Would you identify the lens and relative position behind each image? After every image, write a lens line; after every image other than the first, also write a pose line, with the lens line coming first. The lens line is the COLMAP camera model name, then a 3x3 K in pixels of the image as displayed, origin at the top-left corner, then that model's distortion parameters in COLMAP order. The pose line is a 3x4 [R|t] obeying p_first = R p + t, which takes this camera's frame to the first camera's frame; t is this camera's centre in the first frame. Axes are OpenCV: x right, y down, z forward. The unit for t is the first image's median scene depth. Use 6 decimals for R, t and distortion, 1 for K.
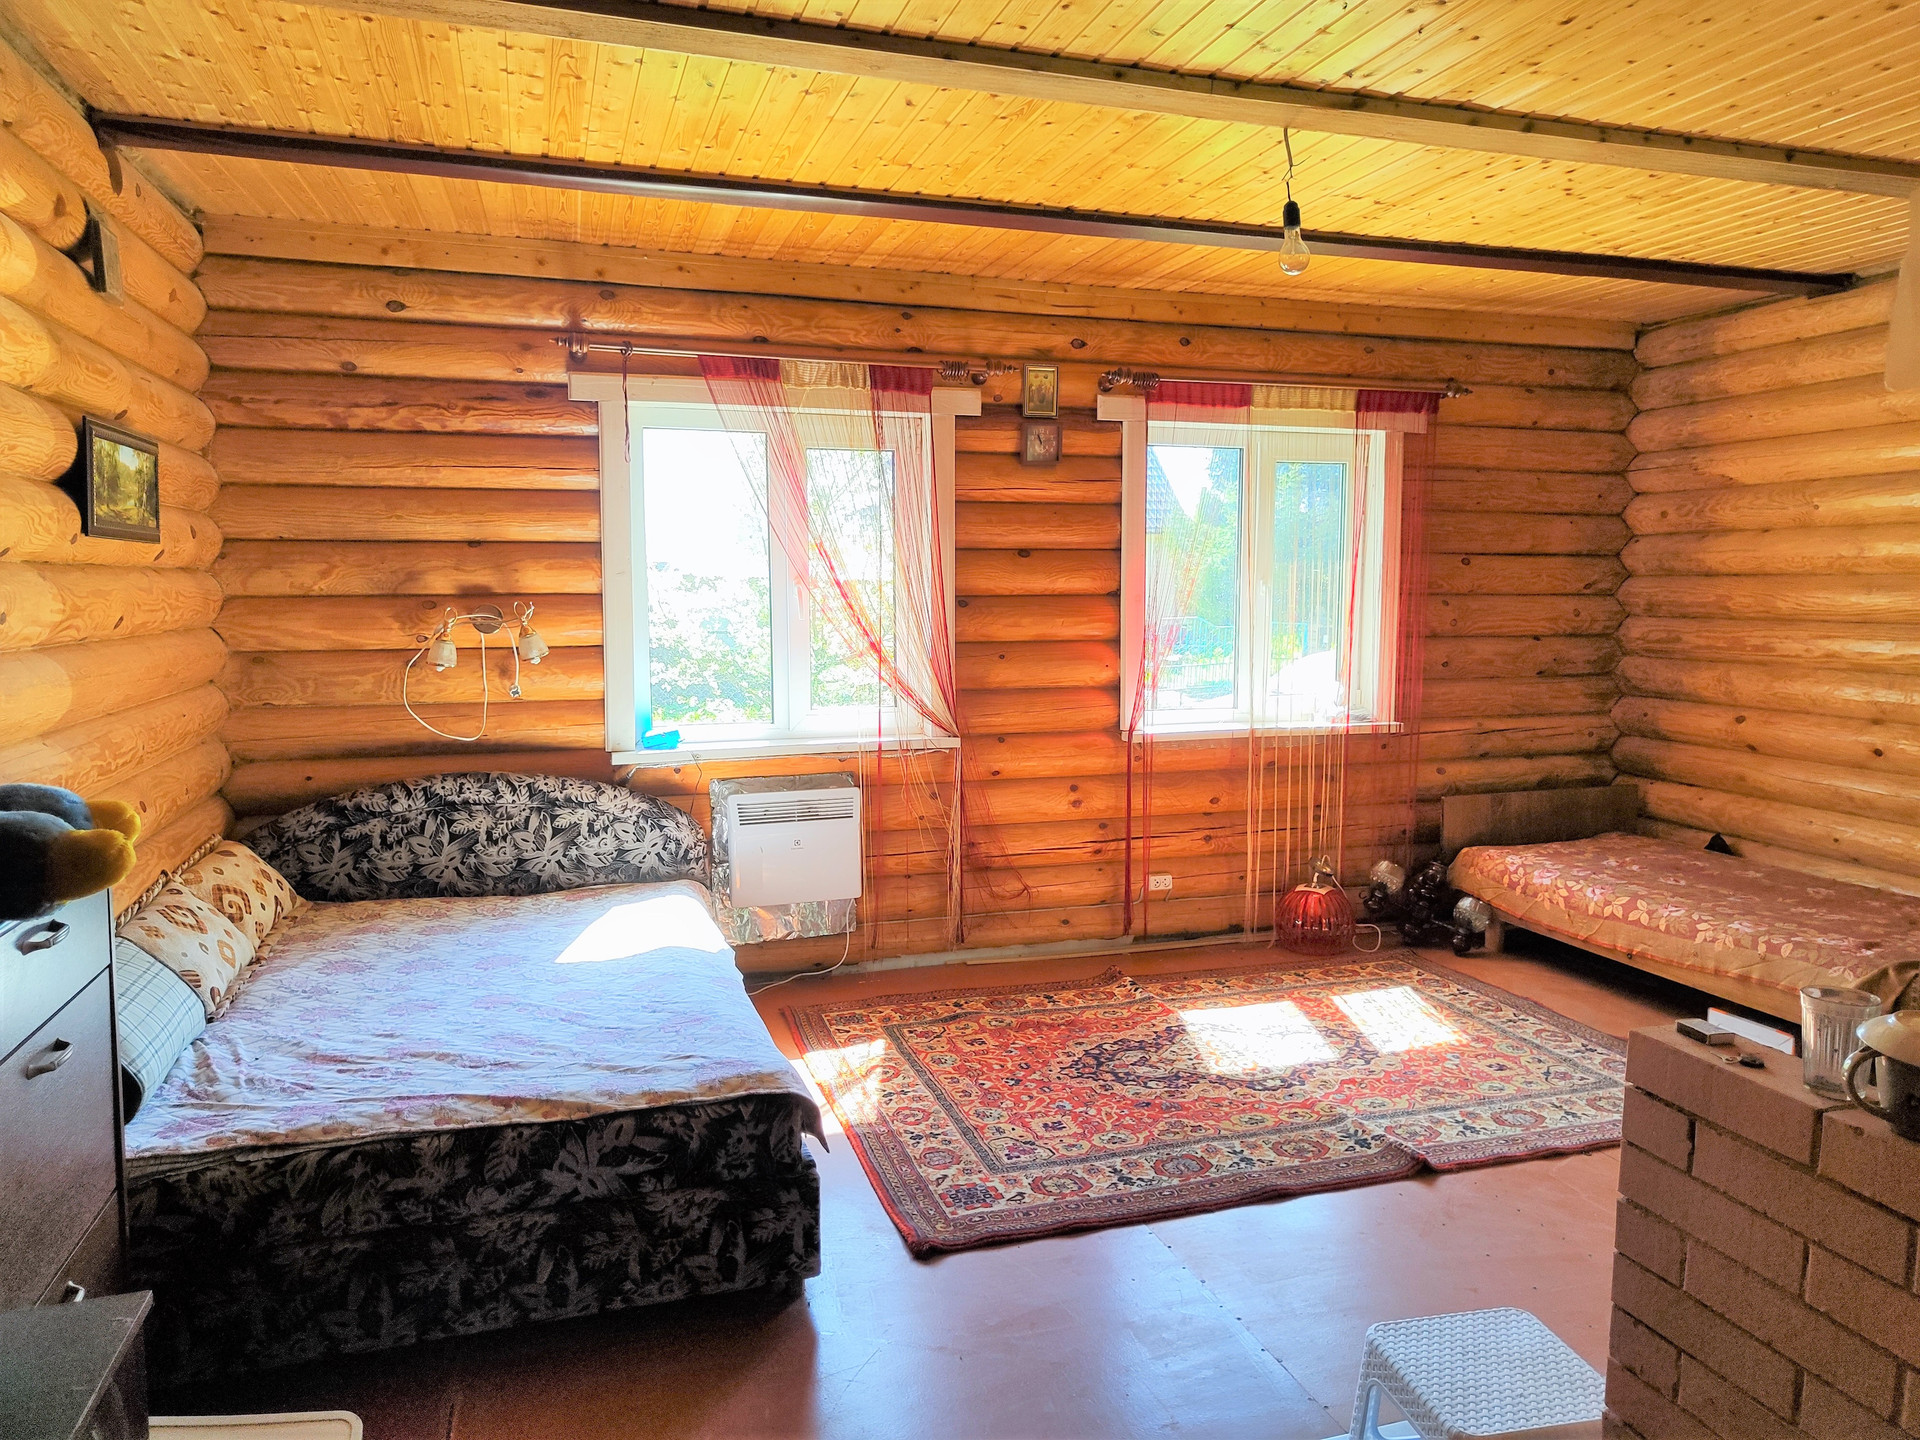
lens RADIAL K [[1303.5, 0, 965.7], [0, 1303.5, 717.1], [0, 0, 1]] dist [0.003733, 0.006063]
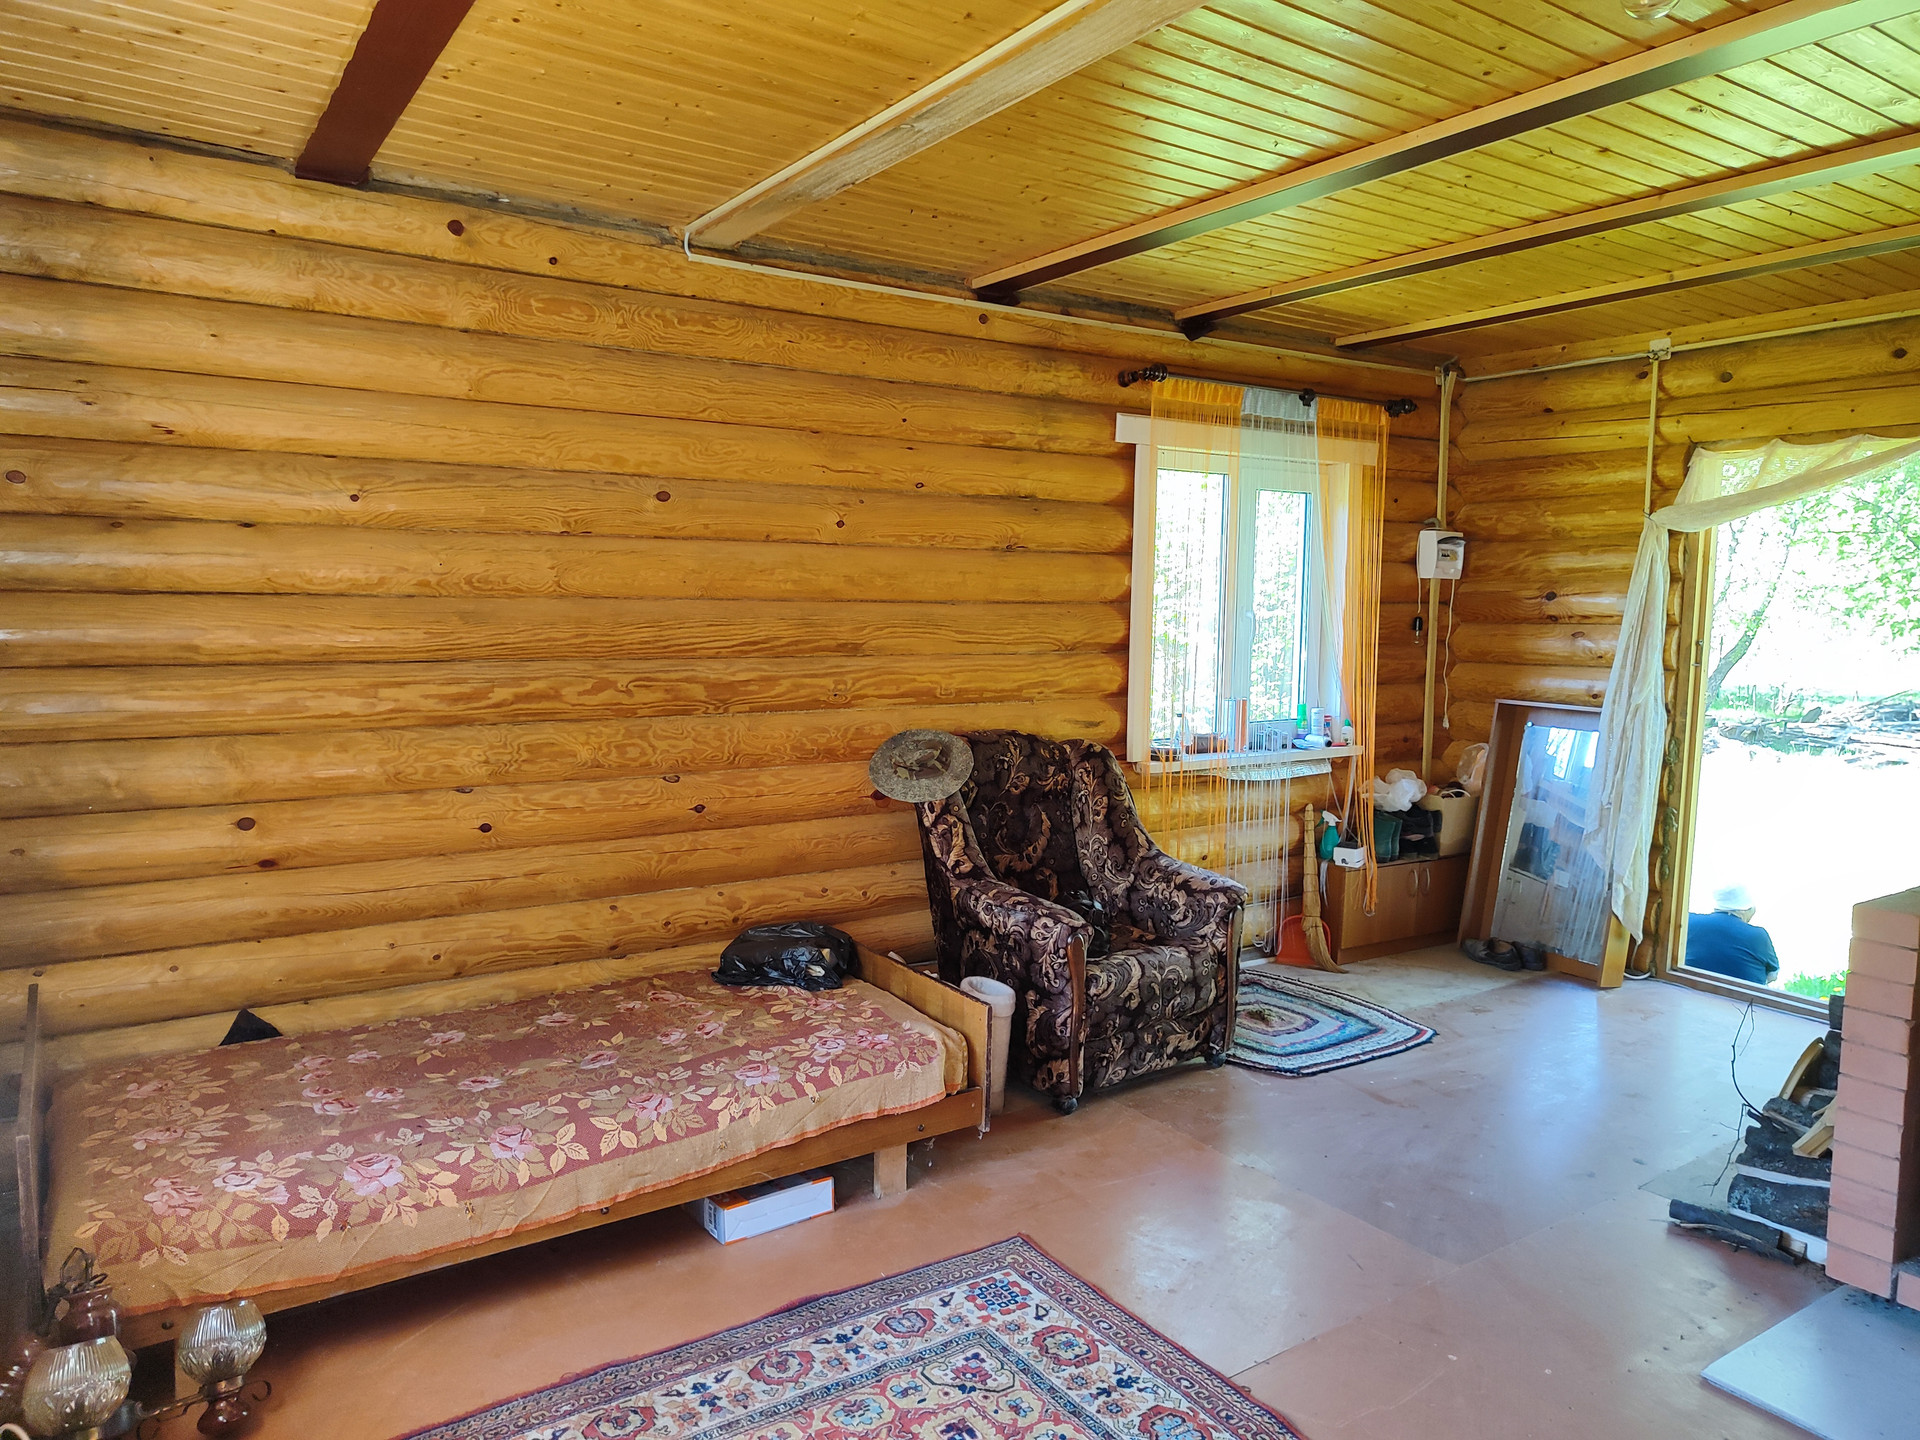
lens RADIAL K [[1303.5, 0, 961.1], [0, 1303.5, 716.3], [0, 0, 1]] dist [0.003733, 0.006063]
pose [[-0.281615, -0.093432, 0.954968, -0.115427], [0.084626, 0.988951, 0.121712, -0.111804], [-0.955789, 0.115091, -0.270596, 0.962512]]
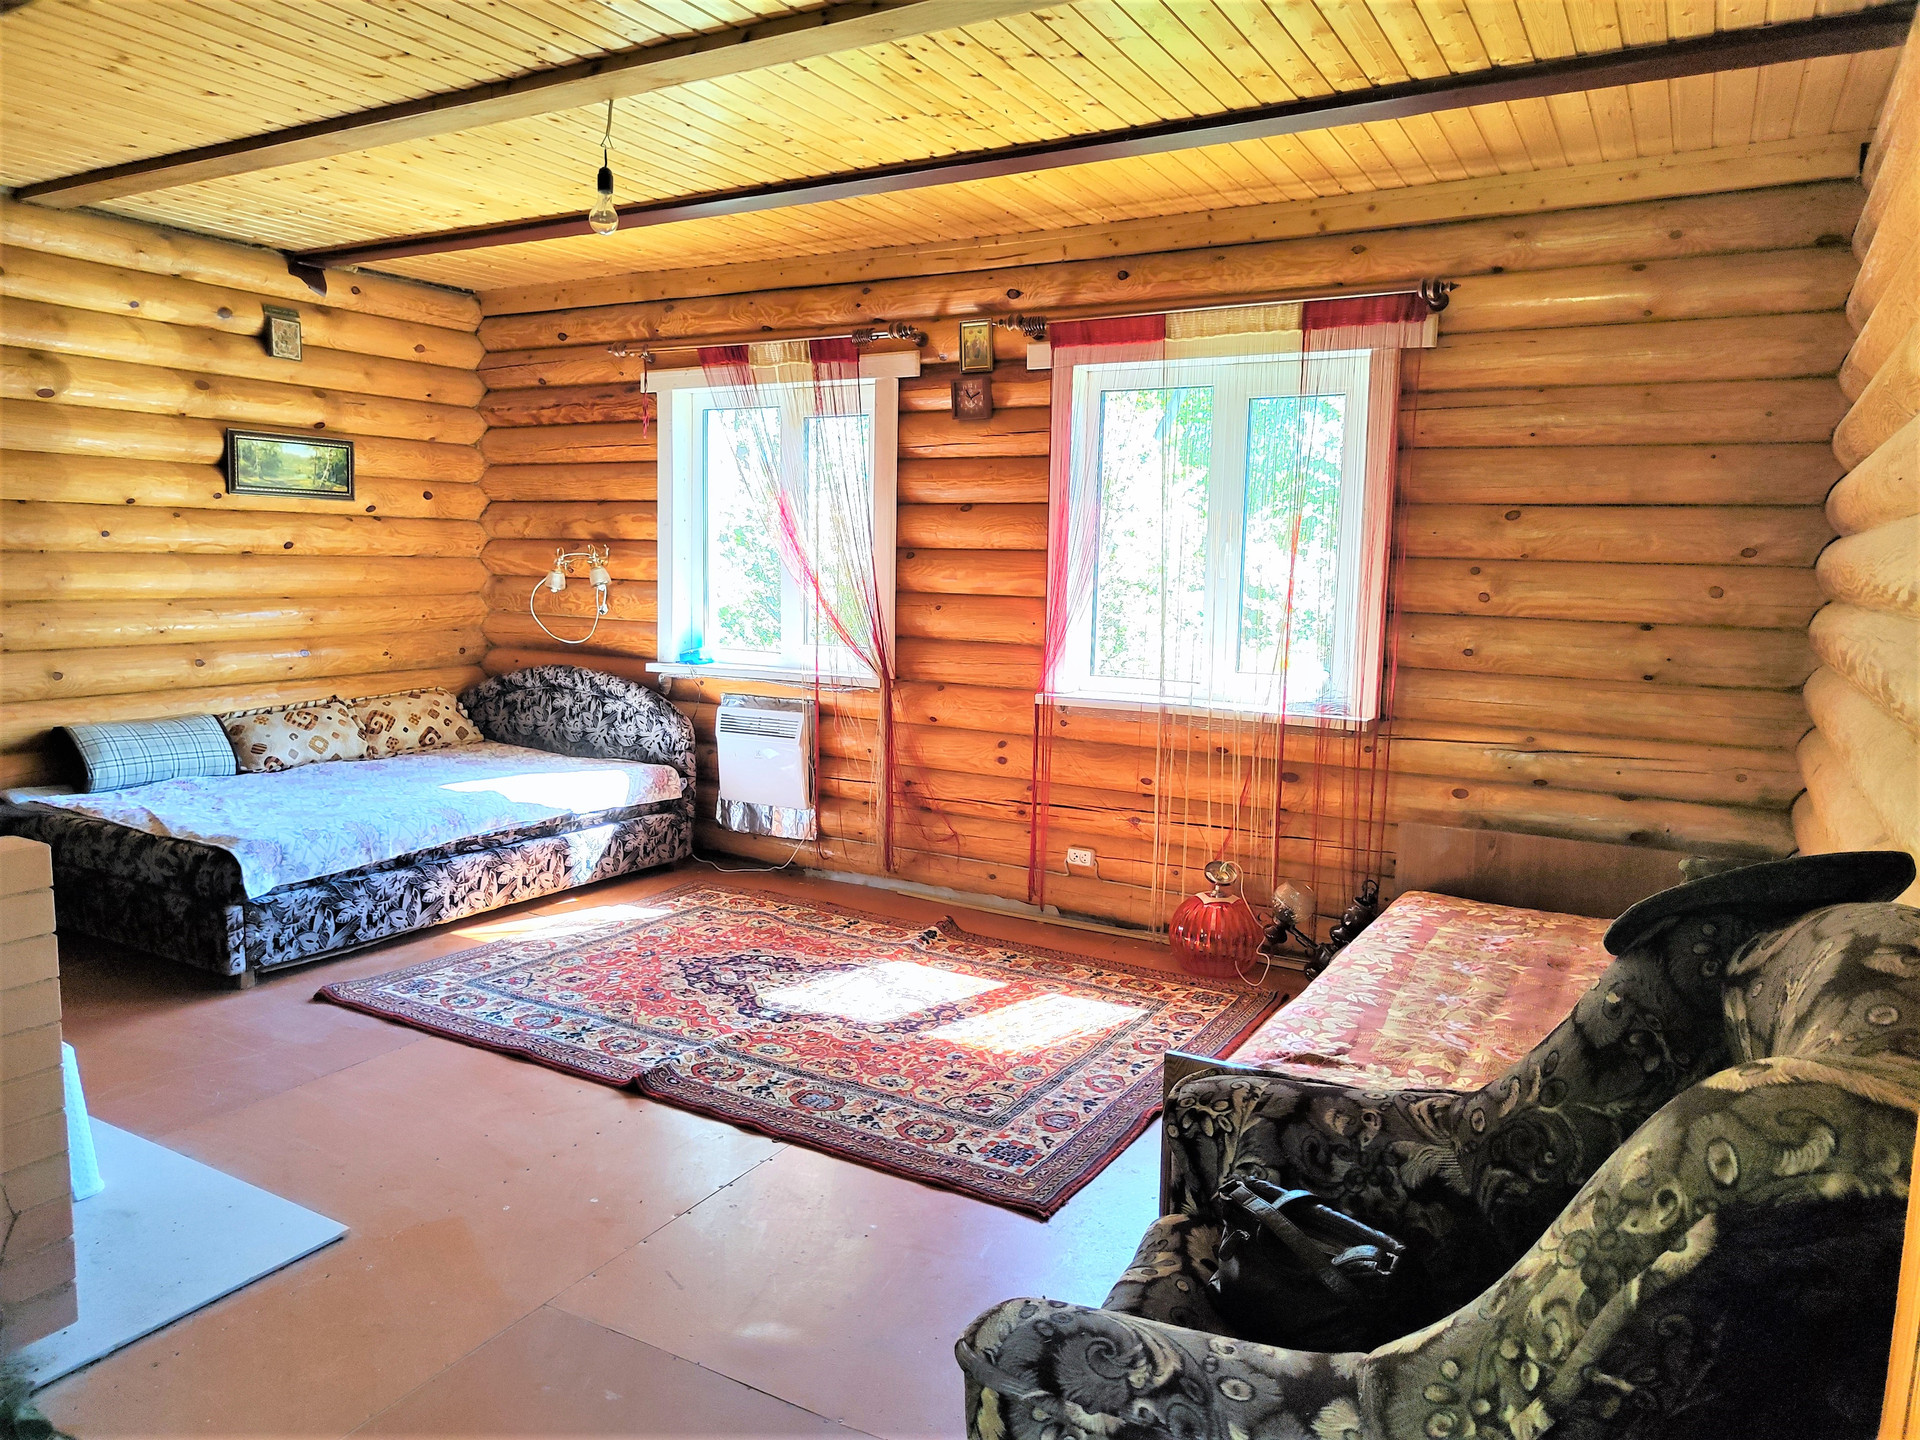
lens RADIAL K [[1303.5, 0, 967.2], [0, 1303.5, 721.3], [0, 0, 1]] dist [0.003733, 0.006063]
pose [[0.675687, 0.108986, -0.729087, 0.884555], [-0.098074, 0.993510, 0.057621, -0.019655], [0.730635, 0.032570, 0.681991, 0.336600]]
